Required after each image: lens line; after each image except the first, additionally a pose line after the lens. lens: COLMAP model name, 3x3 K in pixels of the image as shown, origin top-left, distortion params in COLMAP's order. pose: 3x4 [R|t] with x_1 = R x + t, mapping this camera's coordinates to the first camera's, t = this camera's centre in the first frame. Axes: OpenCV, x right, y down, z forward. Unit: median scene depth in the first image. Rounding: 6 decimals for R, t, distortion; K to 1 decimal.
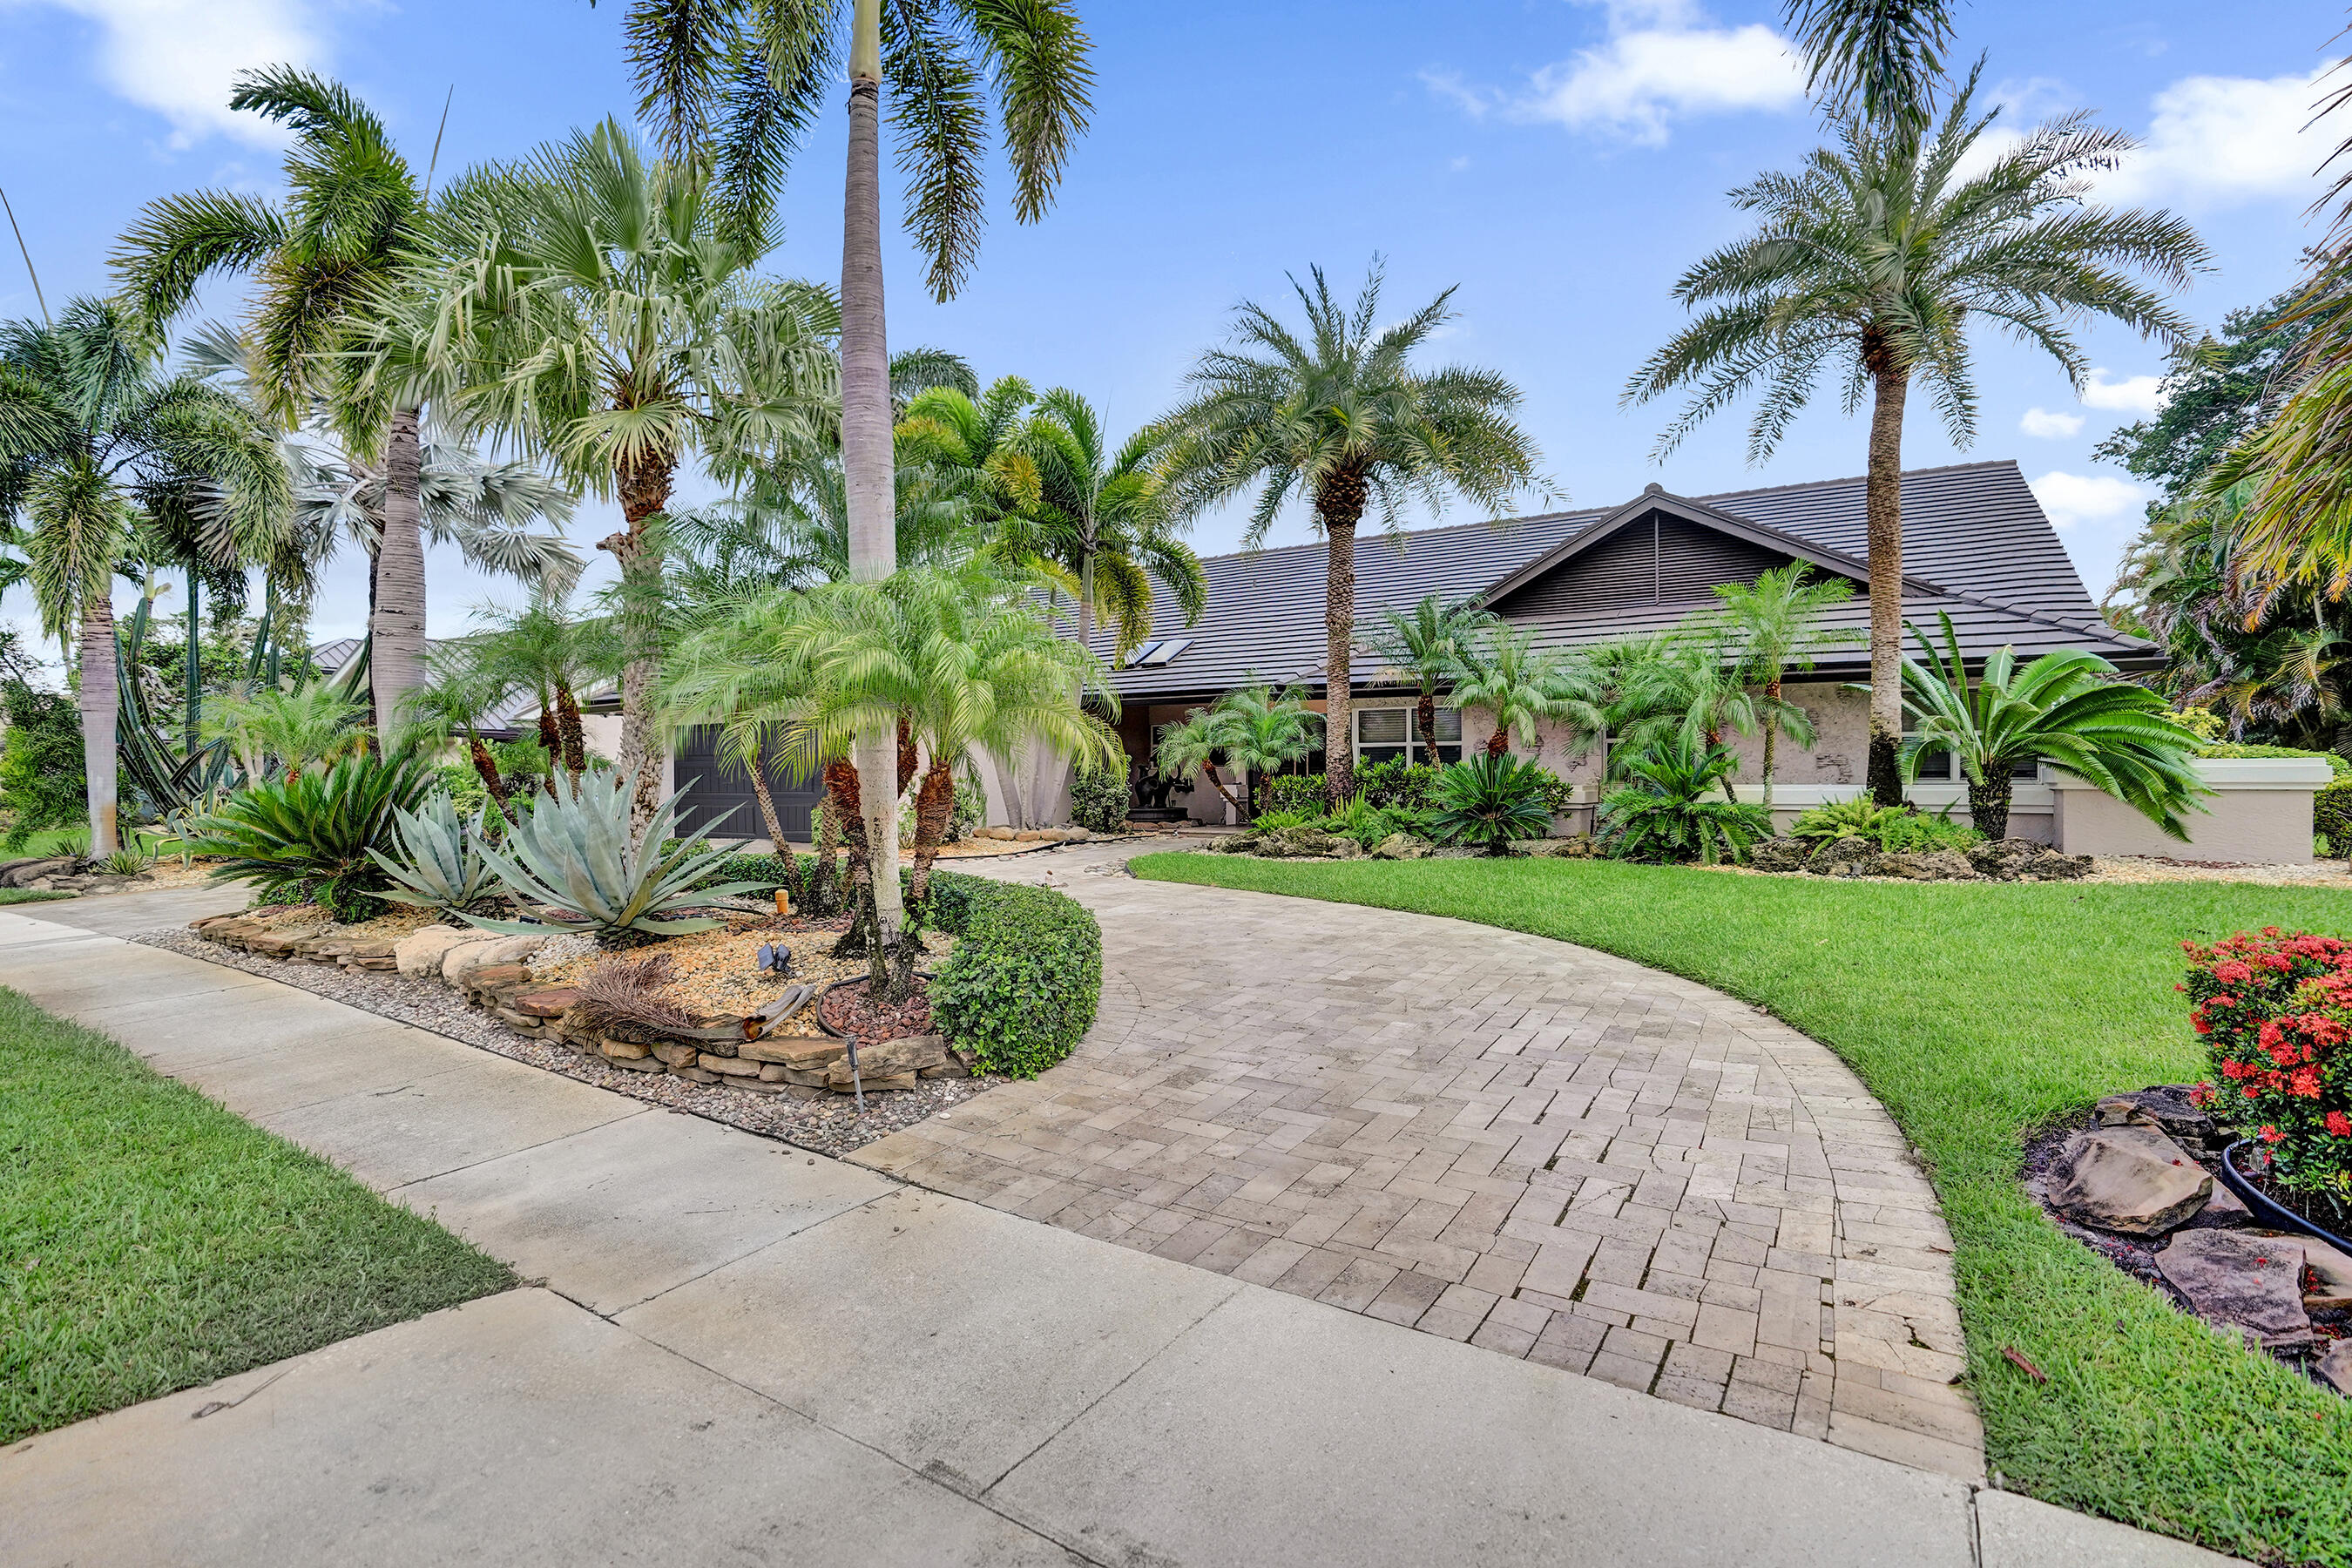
lens RADIAL K [[1076.7, 0, 1176.0], [0, 1076.7, 784.0], [0, 0, 1]] dist [-0.035000, 0.000199]
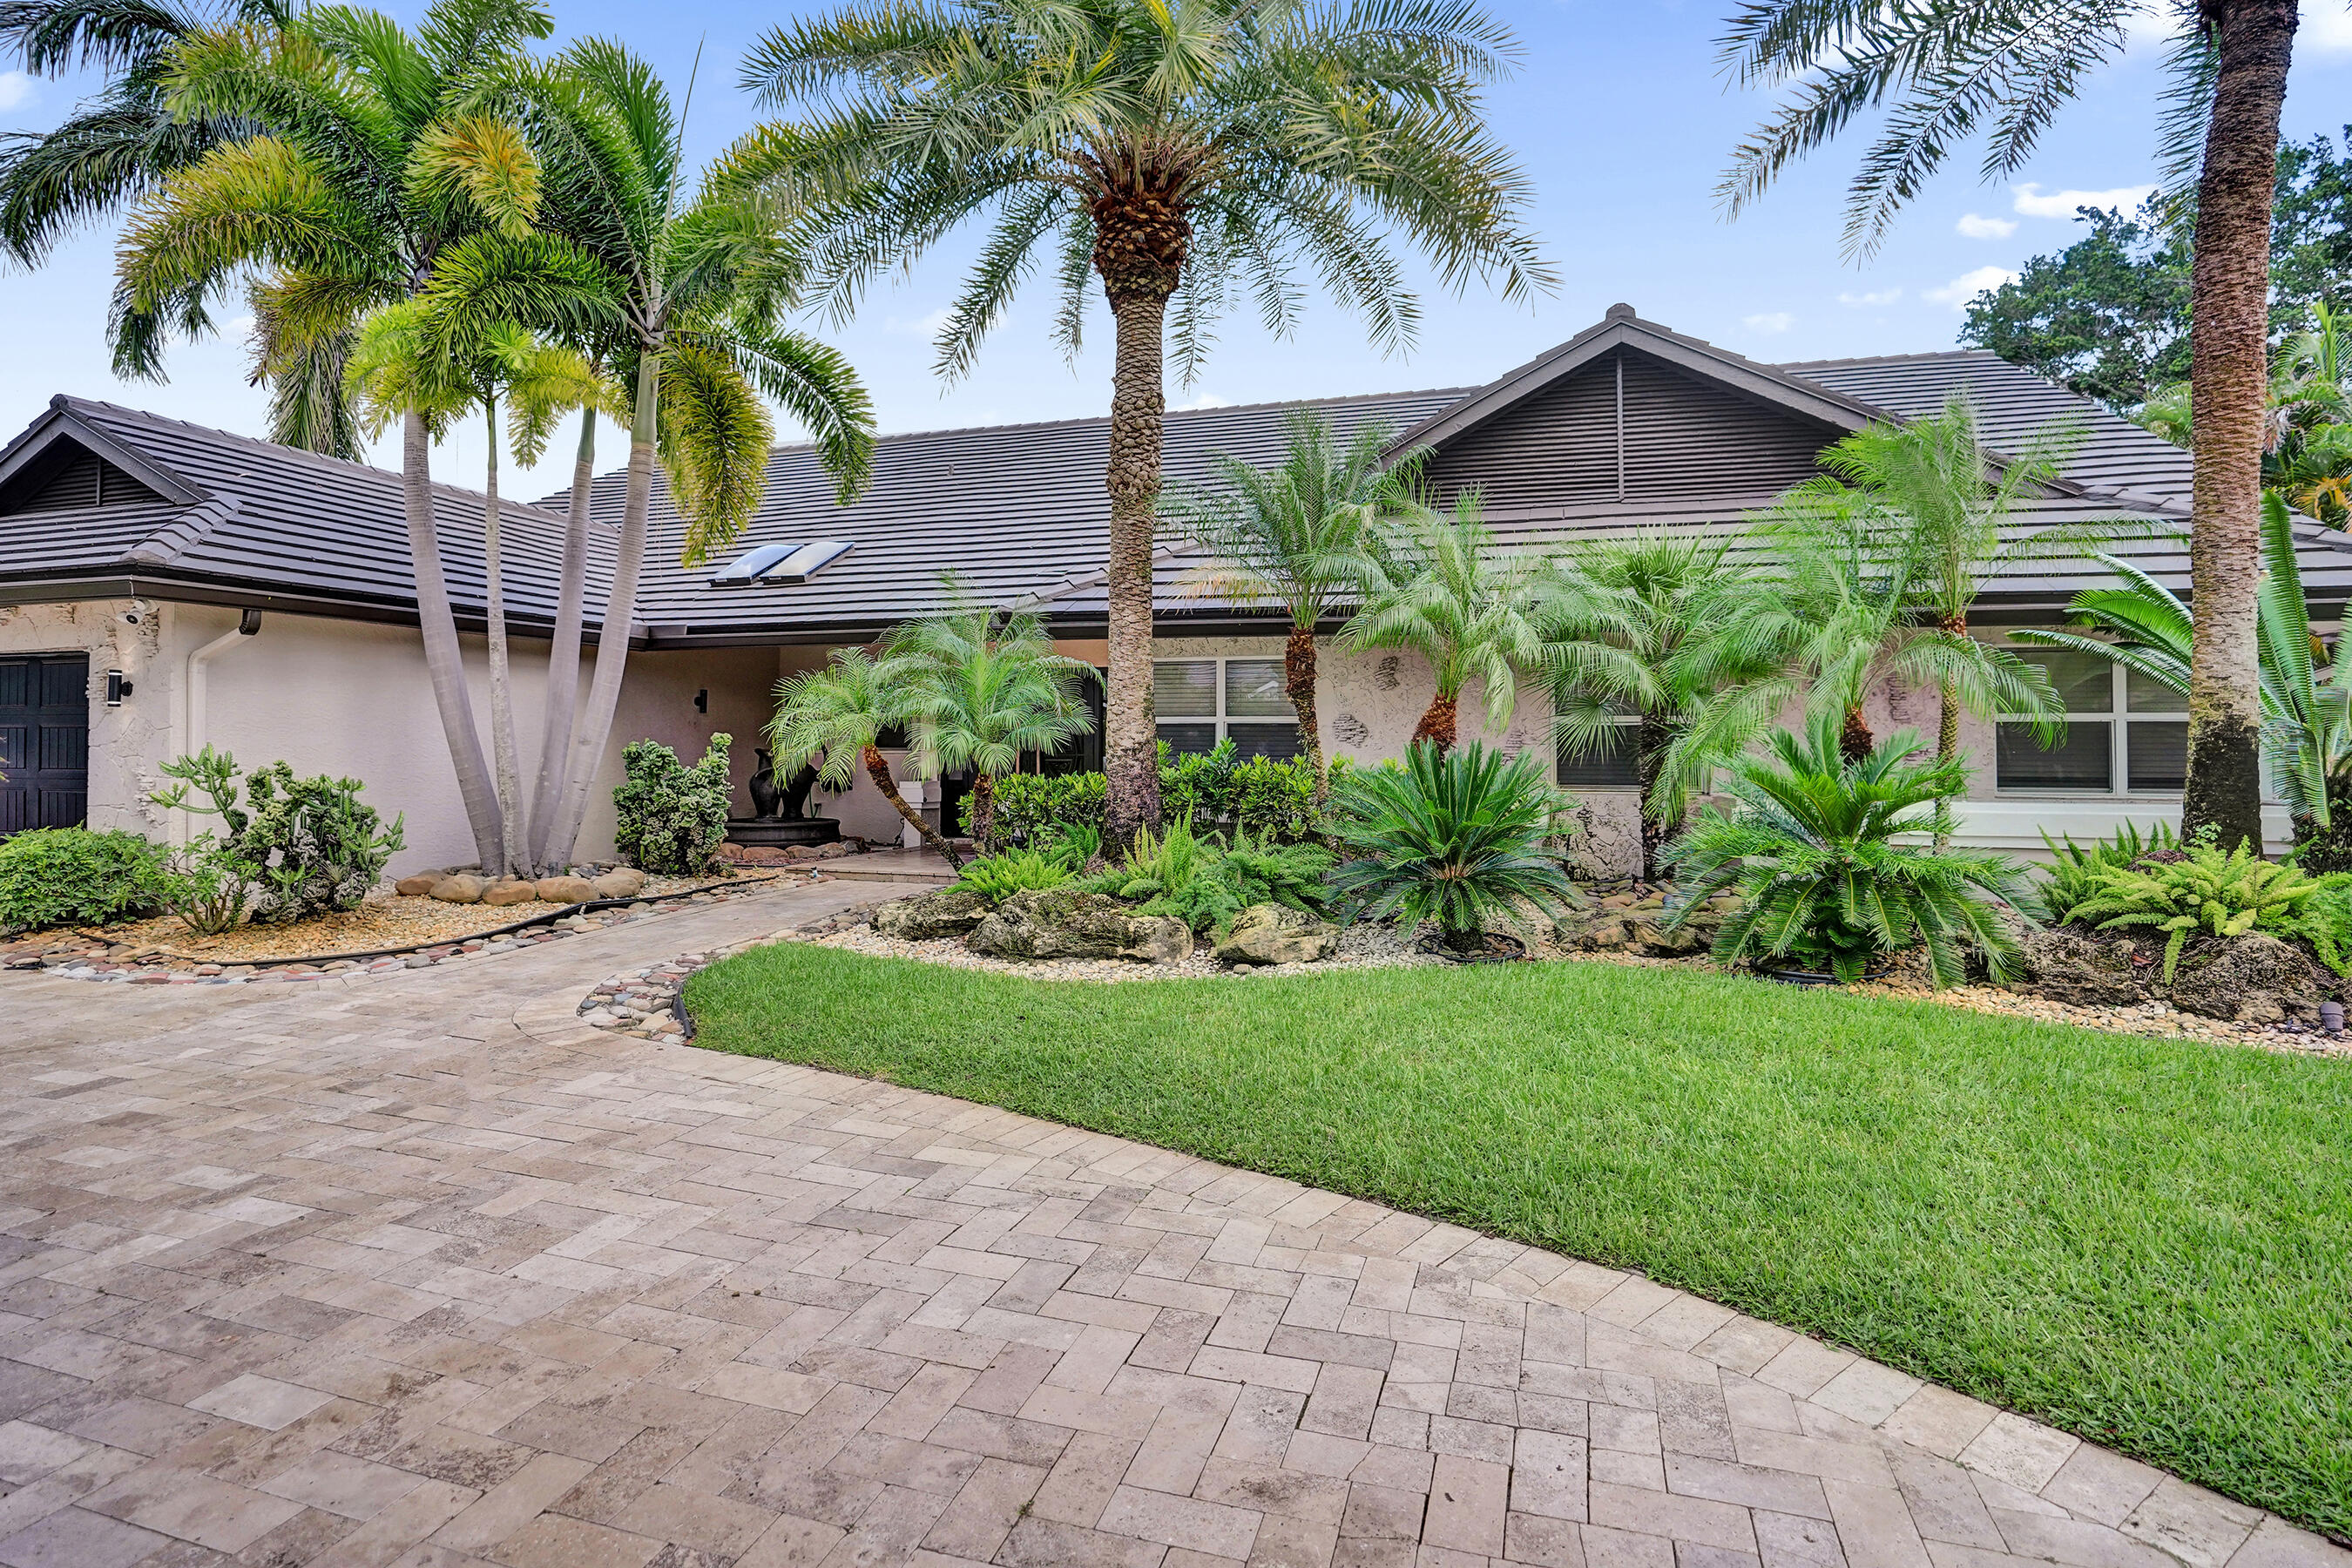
lens RADIAL K [[1231.9, 0, 1146.4], [0, 1231.9, 756.9], [0, 0, 1]] dist [-0.072093, -0.000034]
pose [[0.970381, 0.005969, 0.241504, 0.015022], [-0.005843, 0.999982, -0.001240, -0.017362], [-0.241507, -0.000208, 0.970399, 0.394634]]
